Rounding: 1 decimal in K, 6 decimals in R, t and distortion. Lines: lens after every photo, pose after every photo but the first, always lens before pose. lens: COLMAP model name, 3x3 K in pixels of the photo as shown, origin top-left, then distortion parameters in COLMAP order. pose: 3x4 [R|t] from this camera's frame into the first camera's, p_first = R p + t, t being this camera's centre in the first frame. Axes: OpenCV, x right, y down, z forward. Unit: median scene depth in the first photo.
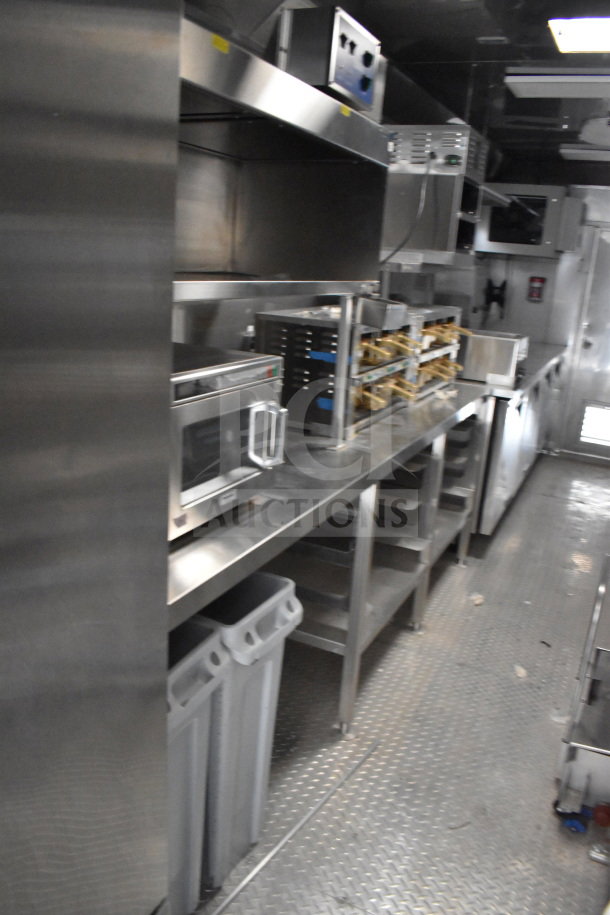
lens RADIAL K [[712.9, 0, 293.5], [0, 712.9, 467.3], [0, 0, 1]] dist [-0.093374, 0.012411]
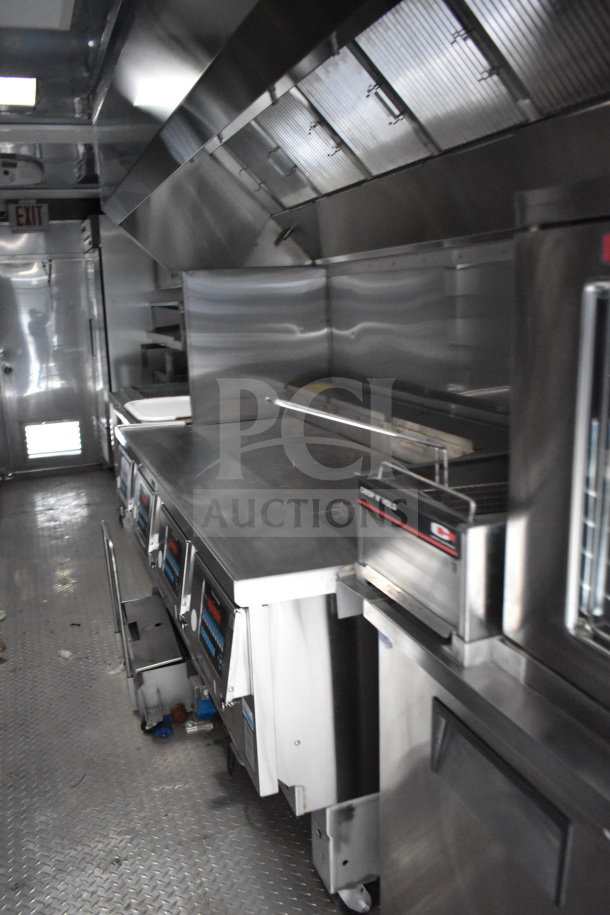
lens RADIAL K [[712.9, 0, 293.5], [0, 712.9, 467.3], [0, 0, 1]] dist [-0.093374, 0.012411]
pose [[0.680112, -0.254426, 0.687542, -0.085293], [0.290284, 0.954653, 0.066124, 0.029876], [-0.673188, 0.154611, 0.723127, -0.064473]]
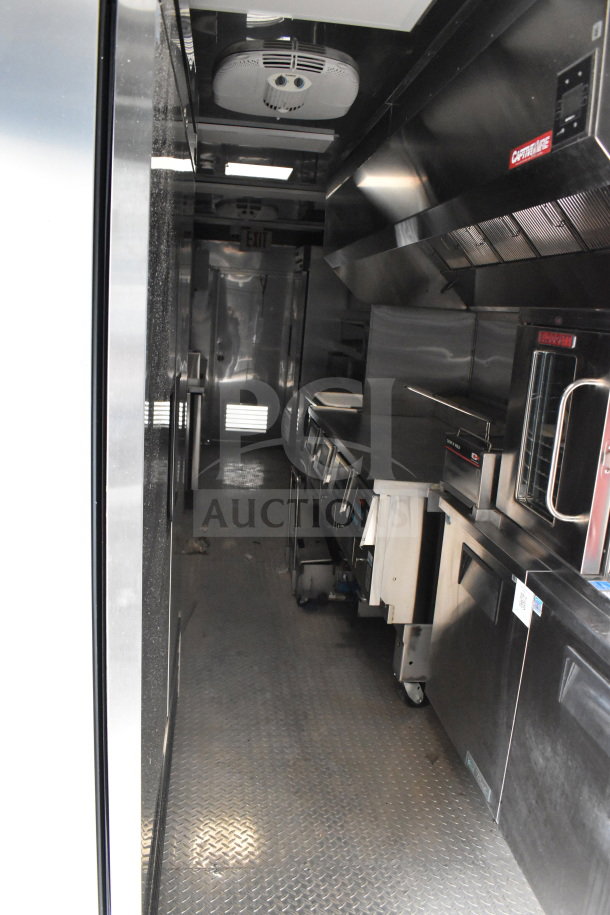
lens RADIAL K [[712.9, 0, 293.5], [0, 712.9, 467.3], [0, 0, 1]] dist [-0.093374, 0.012411]
pose [[0.843941, -0.121842, 0.522415, -0.293276], [0.143543, 0.989644, -0.001076, 0.075701], [-0.516874, 0.075897, 0.852690, -0.317361]]
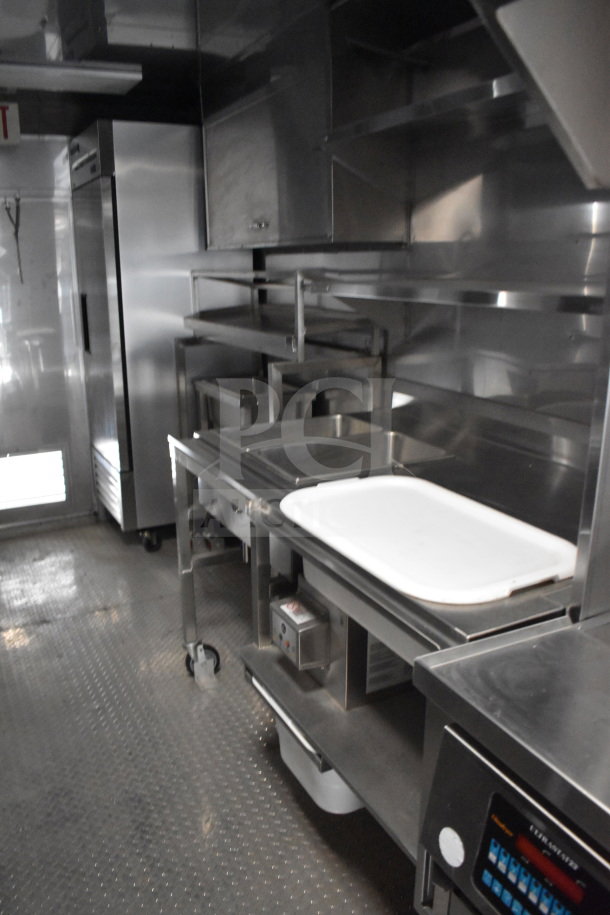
lens RADIAL K [[712.9, 0, 293.5], [0, 712.9, 467.3], [0, 0, 1]] dist [-0.093374, 0.012411]
pose [[0.598408, -0.291471, 0.746293, 0.141040], [0.286565, 0.947723, 0.140362, -0.140172], [-0.748191, 0.129867, 0.650650, 0.501102]]
